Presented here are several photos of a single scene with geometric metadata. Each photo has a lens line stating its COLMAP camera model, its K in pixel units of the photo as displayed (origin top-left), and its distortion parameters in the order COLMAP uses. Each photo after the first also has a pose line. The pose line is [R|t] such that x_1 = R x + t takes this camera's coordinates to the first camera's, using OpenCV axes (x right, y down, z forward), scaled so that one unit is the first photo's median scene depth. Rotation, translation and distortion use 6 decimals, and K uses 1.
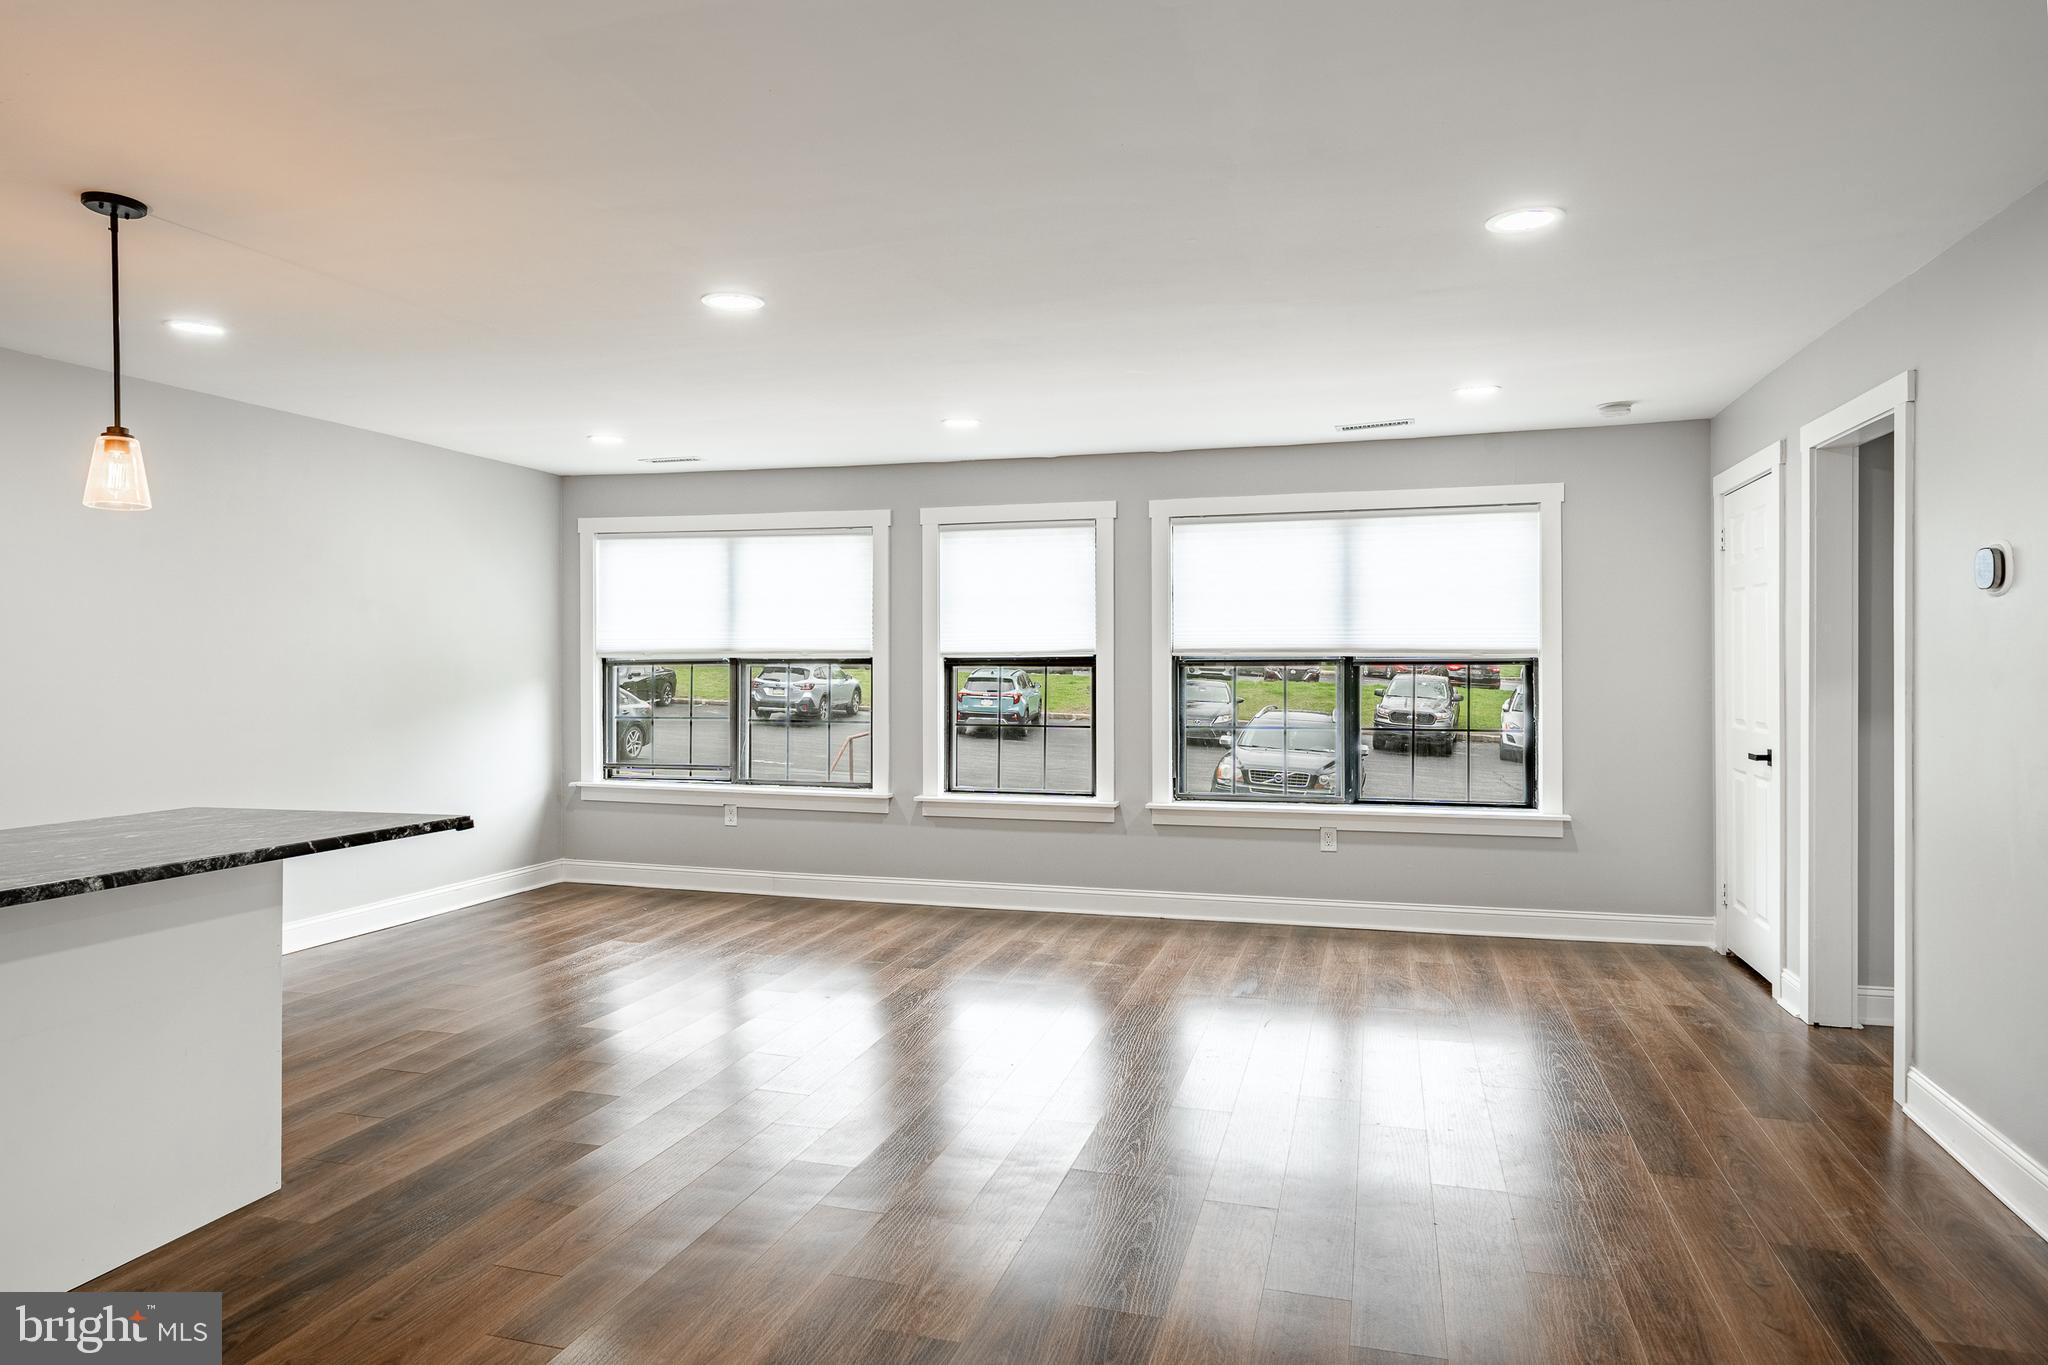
lens RADIAL K [[1276.5, 0, 1031.0], [0, 1276.5, 654.5], [0, 0, 1]] dist [0.000450, -0.000990]
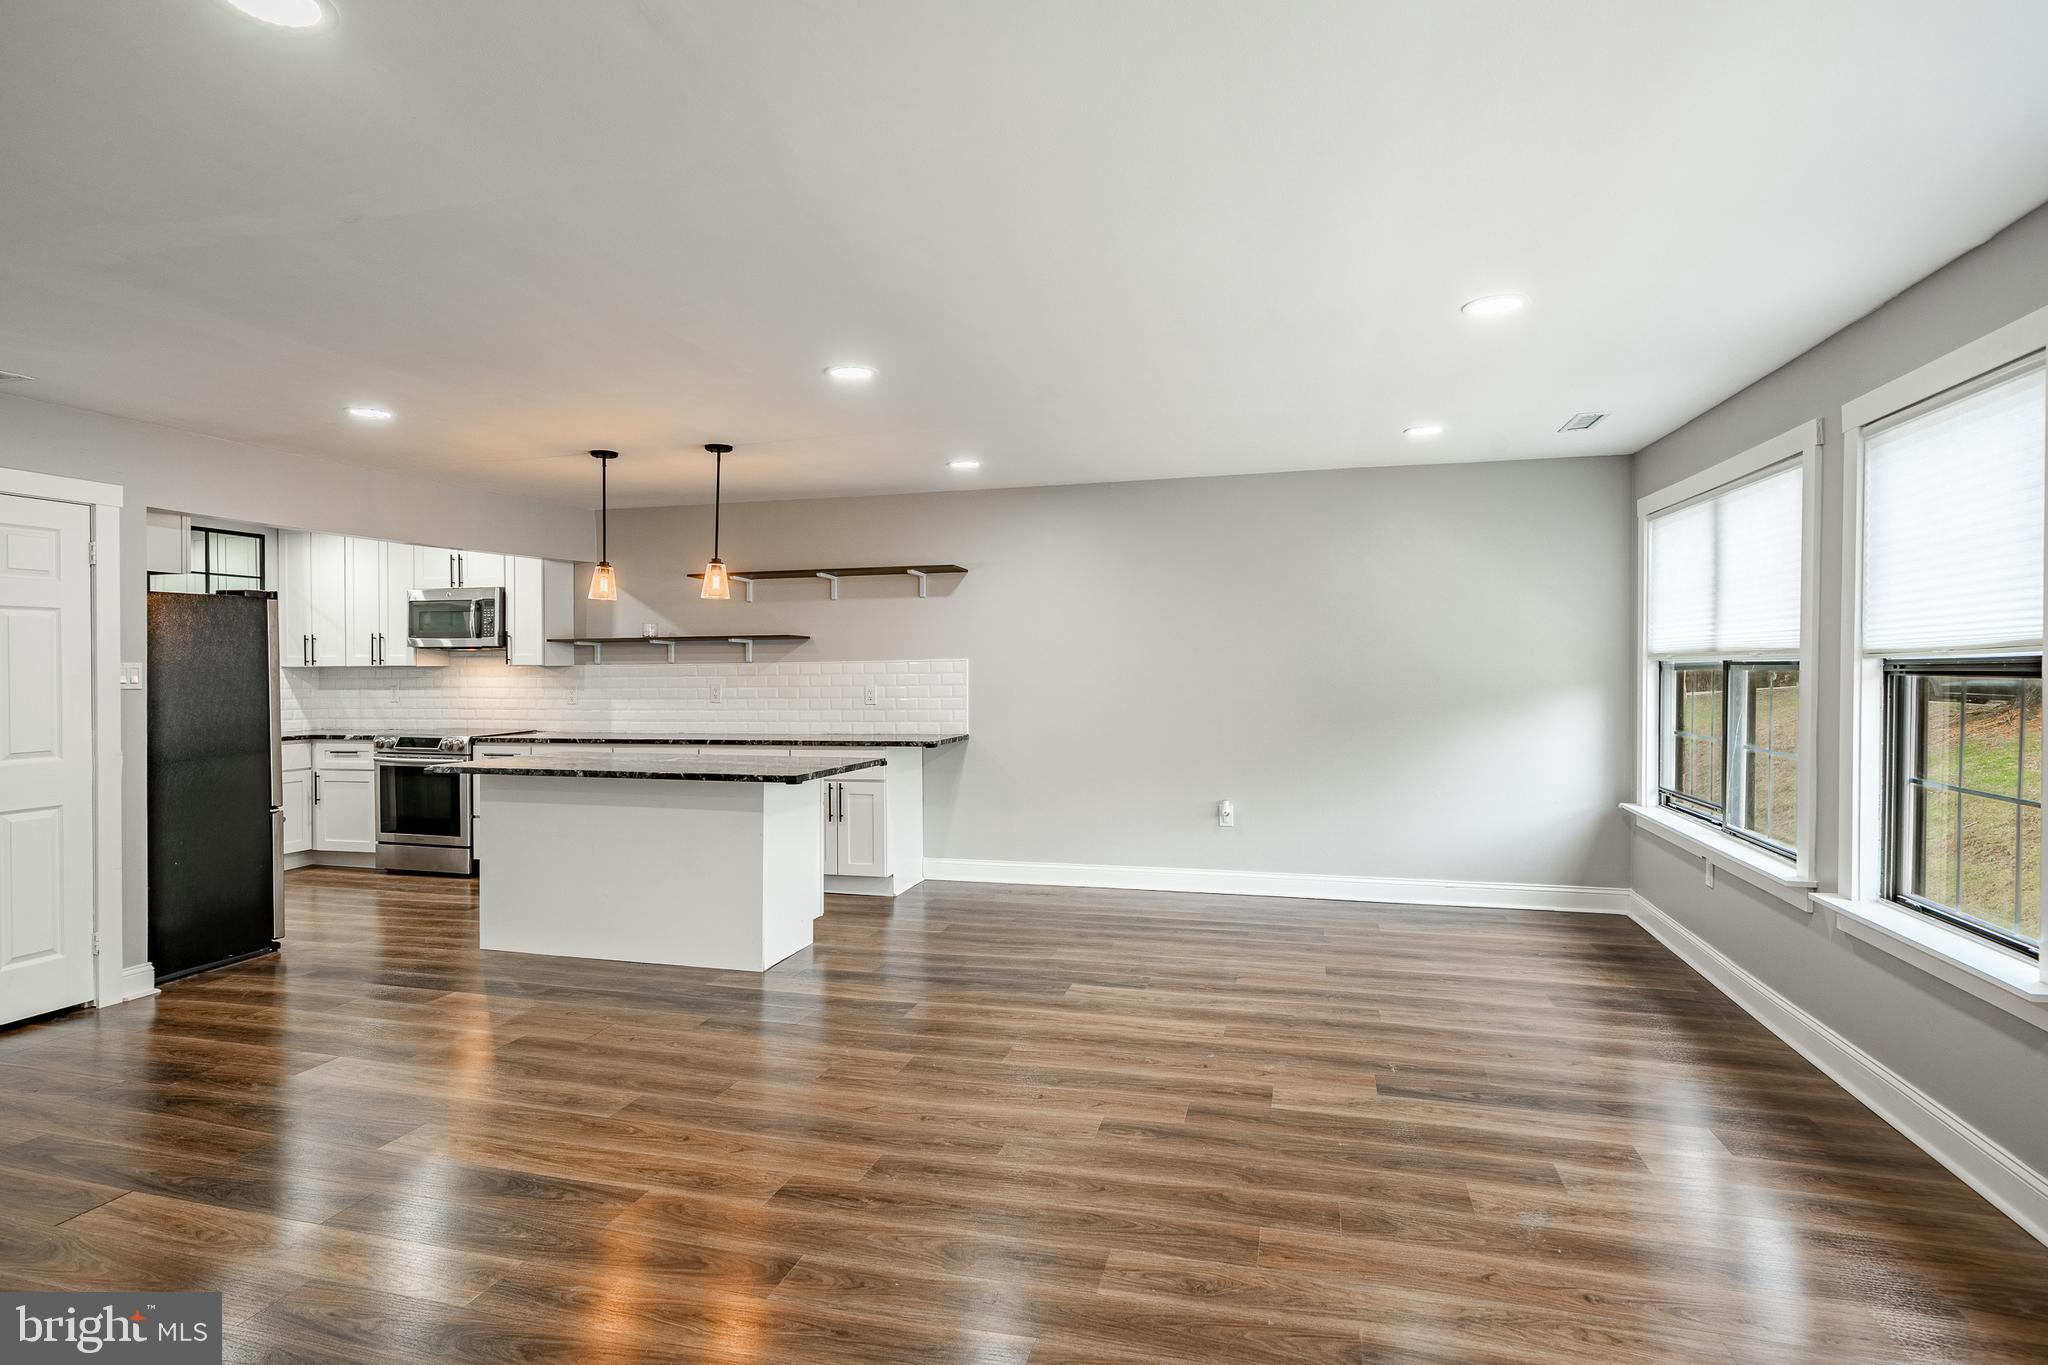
lens RADIAL K [[1080.7, 0, 1000.2], [0, 1080.7, 679.8], [0, 0, 1]] dist [0.011177, 0.000706]
pose [[-0.010883, 0.013363, -0.999851, 0.414948], [0.014273, 0.999811, 0.013207, -0.000996], [0.999839, -0.014127, -0.011072, 0.619265]]
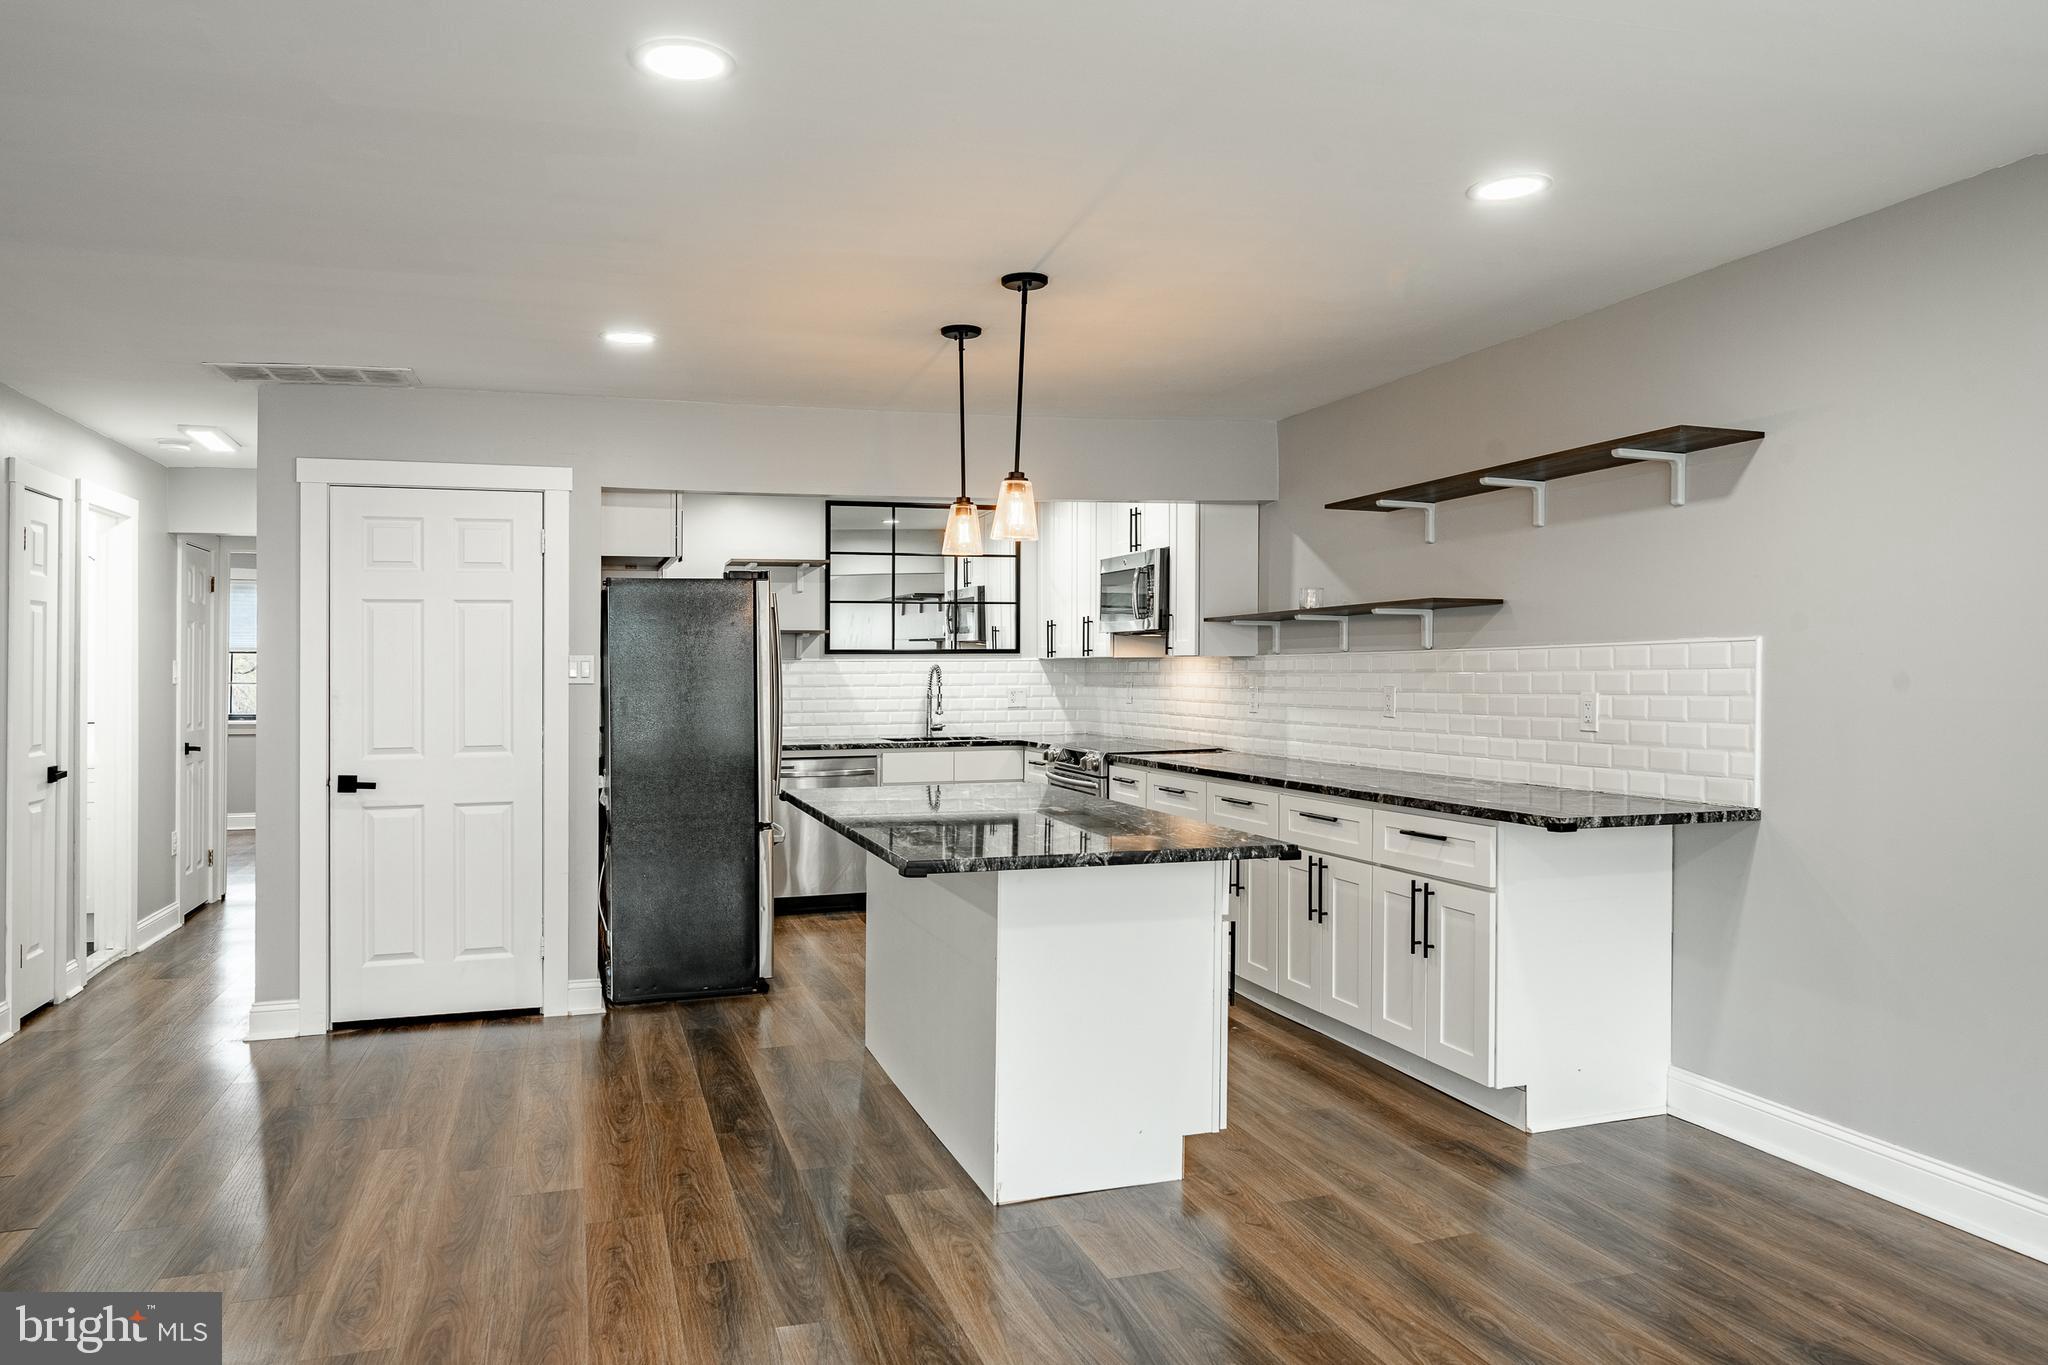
lens RADIAL K [[1385.3, 0, 1002.1], [0, 1385.3, 659.0], [0, 0, 1]] dist [-0.006764, 0.006522]
pose [[-0.839407, 0.003864, -0.543489, -0.006204], [0.012584, 0.999845, -0.012328, 0.004615], [0.543357, -0.017187, -0.839326, 0.872492]]
